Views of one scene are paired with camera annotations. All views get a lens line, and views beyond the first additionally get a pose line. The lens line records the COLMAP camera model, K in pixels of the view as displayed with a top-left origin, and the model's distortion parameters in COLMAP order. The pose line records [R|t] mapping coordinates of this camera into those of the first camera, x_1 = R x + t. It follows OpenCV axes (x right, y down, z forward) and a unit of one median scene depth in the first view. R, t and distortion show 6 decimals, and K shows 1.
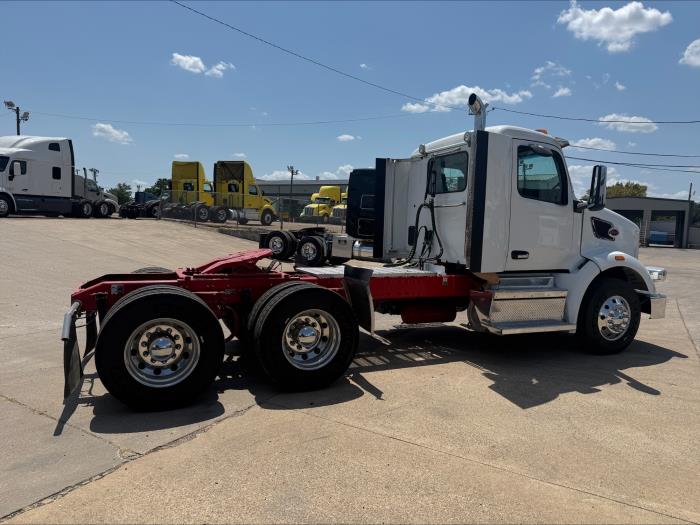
lens RADIAL K [[491.8, 0, 352.4], [0, 491.8, 265.7], [0, 0, 1]] dist [0.061329, -0.079837]
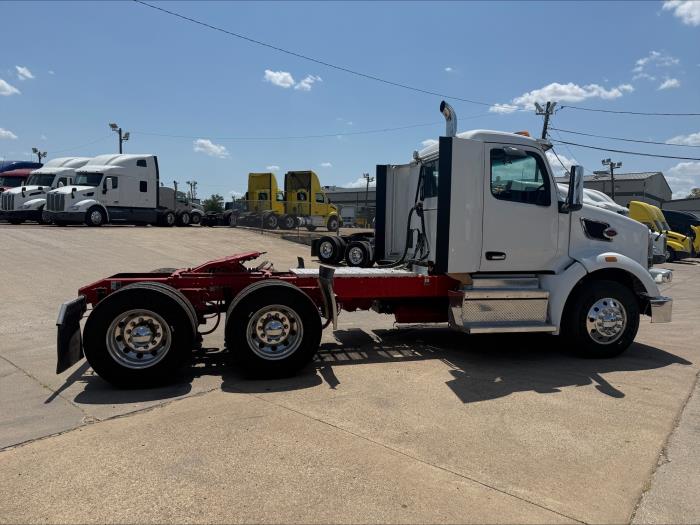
lens RADIAL K [[491.8, 0, 352.4], [0, 491.8, 265.7], [0, 0, 1]] dist [0.061329, -0.079837]
pose [[0.985470, 0.000248, -0.169850, 0.206289], [-0.002358, 0.999923, -0.012219, 0.010591], [0.169834, 0.012441, 0.985394, -0.044748]]
